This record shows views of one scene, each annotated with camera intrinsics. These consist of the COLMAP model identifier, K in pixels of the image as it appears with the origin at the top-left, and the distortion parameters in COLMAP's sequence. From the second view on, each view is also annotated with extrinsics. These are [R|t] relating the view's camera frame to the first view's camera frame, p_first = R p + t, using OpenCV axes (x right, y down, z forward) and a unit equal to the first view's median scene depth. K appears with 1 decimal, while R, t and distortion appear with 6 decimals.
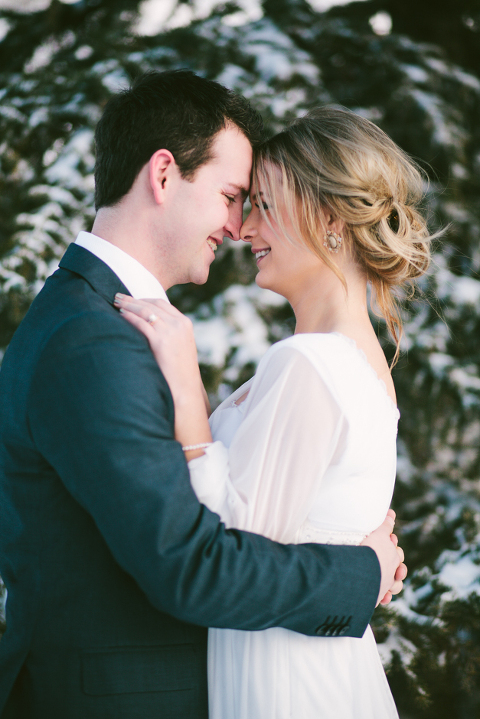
lens RADIAL K [[1961.3, 0, 240.5], [0, 1961.3, 360.6], [0, 0, 1]] dist [0.178253, 0.000000]
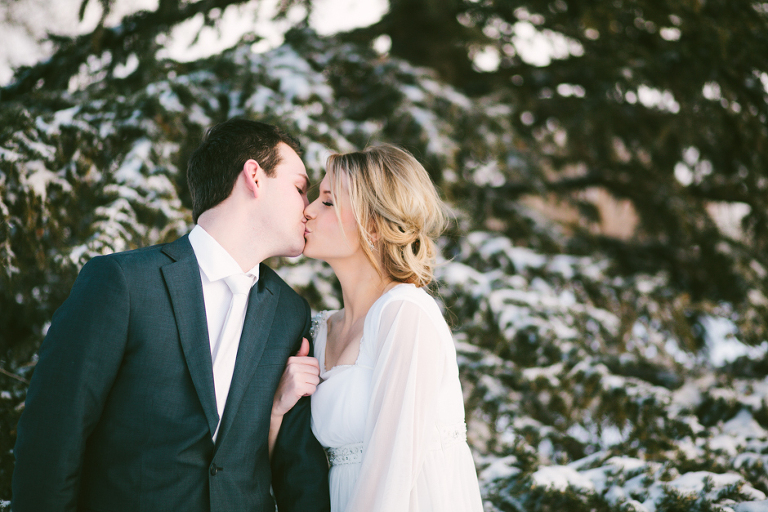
lens RADIAL K [[2094.9, 0, 384.1], [0, 2094.9, 255.5], [0, 0, 1]] dist [0.178253, 0.000000]
pose [[0.997274, -0.000352, 0.073793, -0.027254], [0.004751, 0.998220, -0.059444, 0.033127], [-0.073641, 0.059633, 0.995500, -0.310445]]
